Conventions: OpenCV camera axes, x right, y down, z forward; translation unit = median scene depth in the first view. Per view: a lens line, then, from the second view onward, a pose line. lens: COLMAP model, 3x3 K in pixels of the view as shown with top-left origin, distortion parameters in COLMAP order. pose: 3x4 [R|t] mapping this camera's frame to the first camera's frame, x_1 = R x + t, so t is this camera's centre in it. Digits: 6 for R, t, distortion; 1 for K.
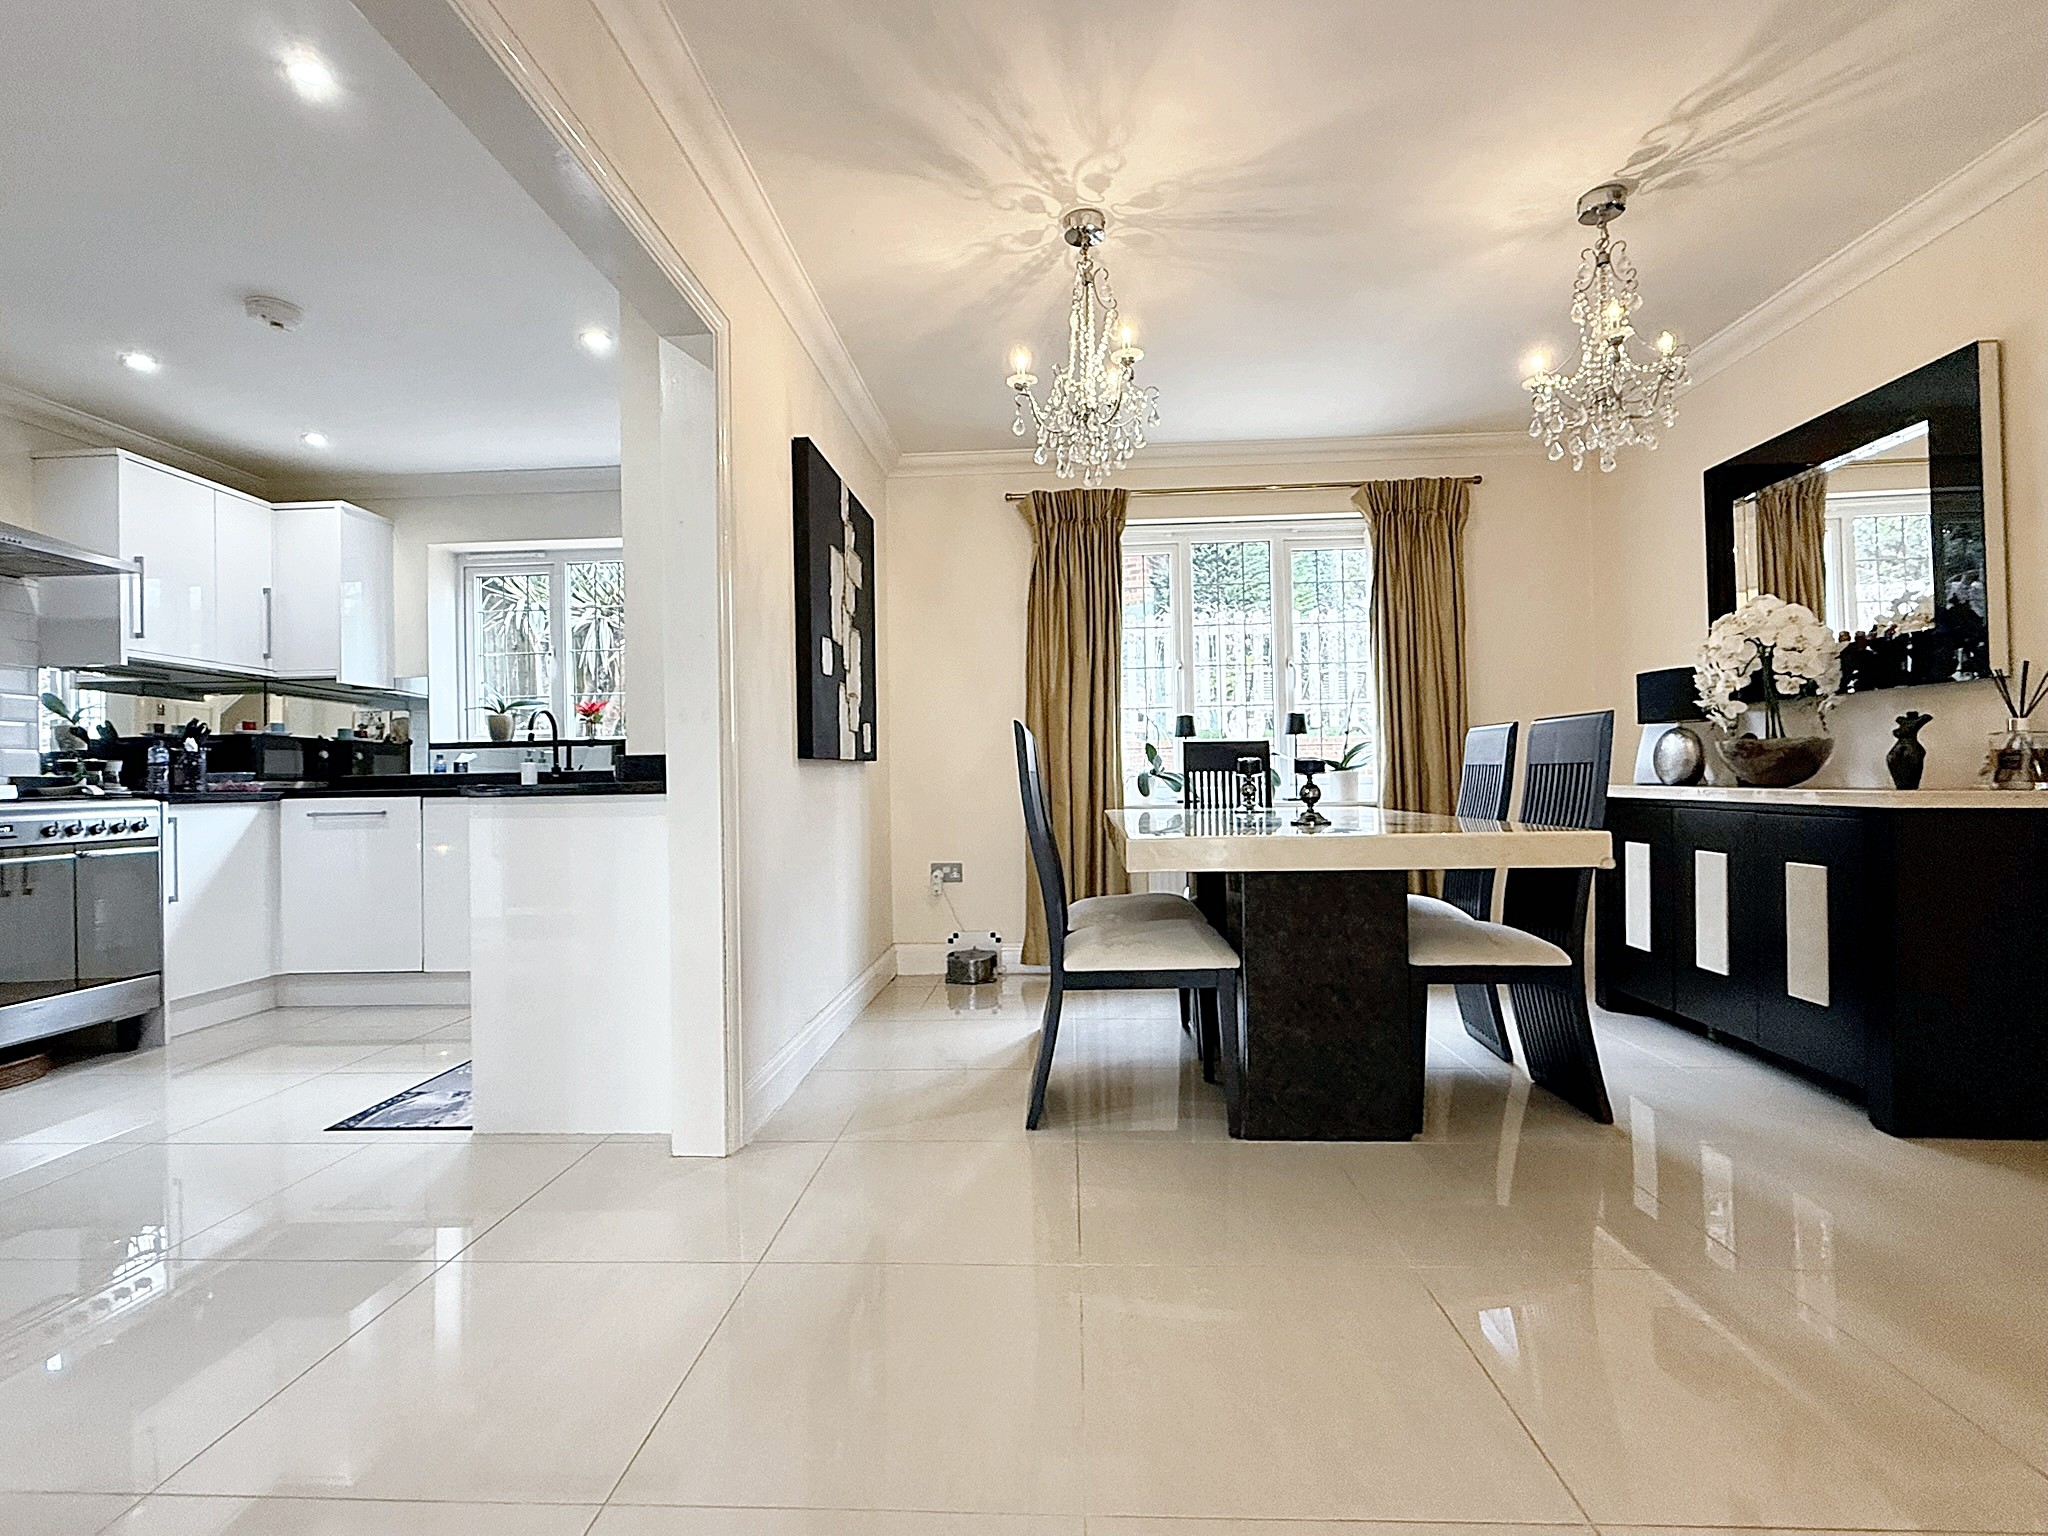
lens RADIAL K [[958.5, 0, 1016.6], [0, 958.5, 768.1], [0, 0, 1]] dist [0.000031, -0.000196]
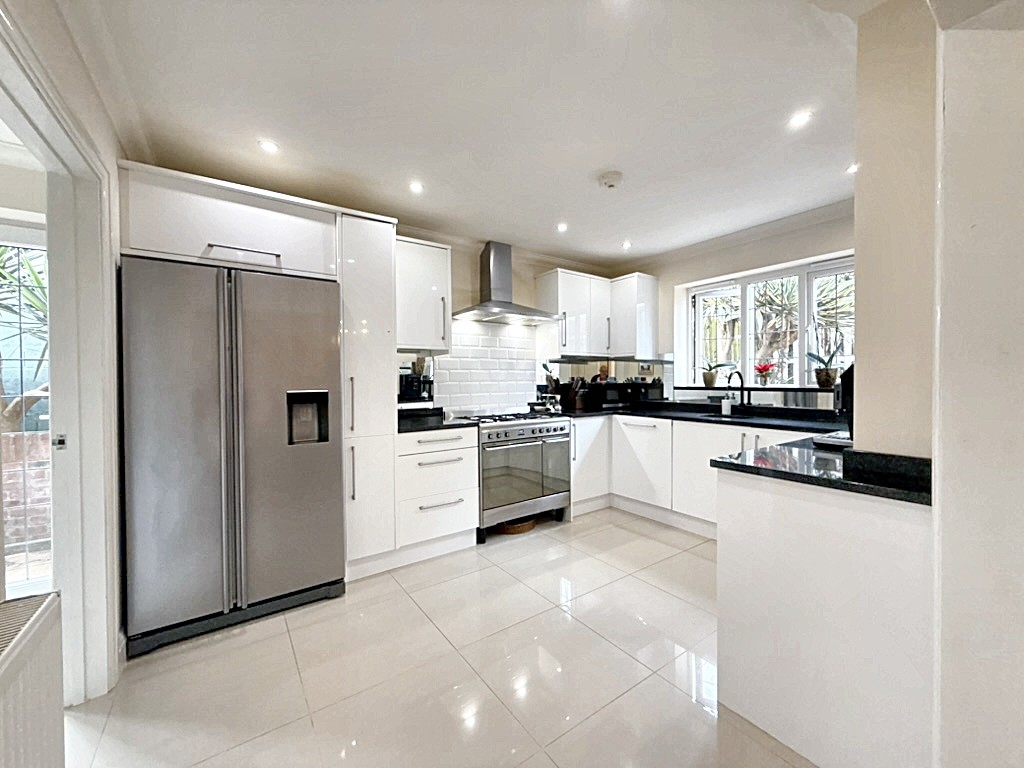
lens RADIAL K [[406.1, 0, 508.5], [0, 406.1, 384.0], [0, 0, 1]] dist [-0.000936, 0.000045]
pose [[0.613166, 0.025855, -0.789531, -0.178096], [0.002379, 0.999399, 0.034576, -0.069049], [0.789951, -0.023079, 0.612736, 0.239237]]
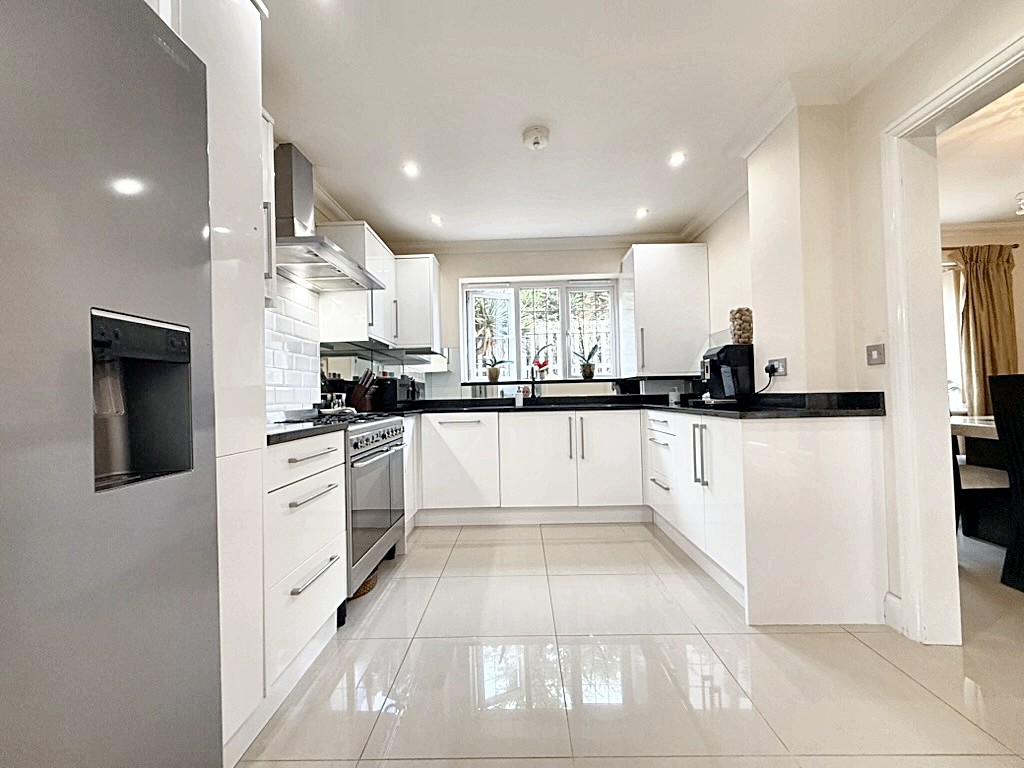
lens RADIAL K [[430.2, 0, 511.0], [0, 430.2, 385.3], [0, 0, 1]] dist [-0.001001, -0.000318]
pose [[0.999602, -0.004327, 0.027870, -0.608467], [0.004668, 0.999915, -0.012173, -0.011415], [-0.027815, 0.012298, 0.999537, 0.165402]]
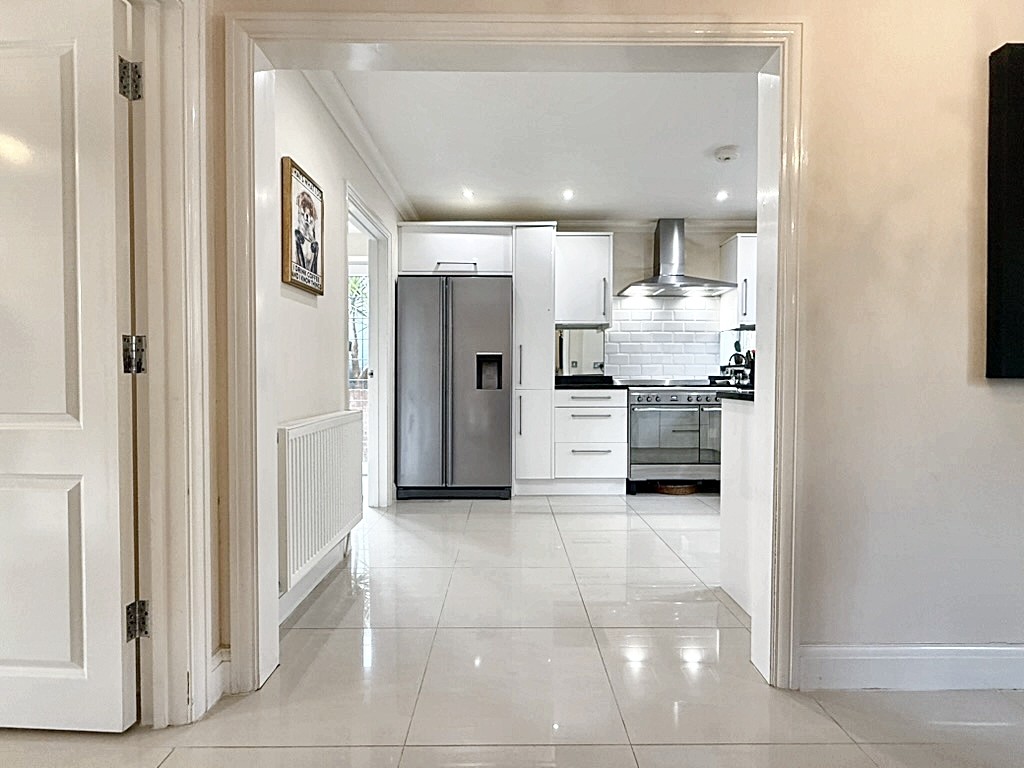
lens RADIAL K [[479.3, 0, 508.3], [0, 479.3, 384.0], [0, 0, 1]] dist [0.000031, -0.000196]
pose [[0.051994, 0.039033, -0.997884, 0.167488], [0.005869, 0.999207, 0.039390, -0.019363], [0.998630, -0.007905, 0.051724, 0.346014]]
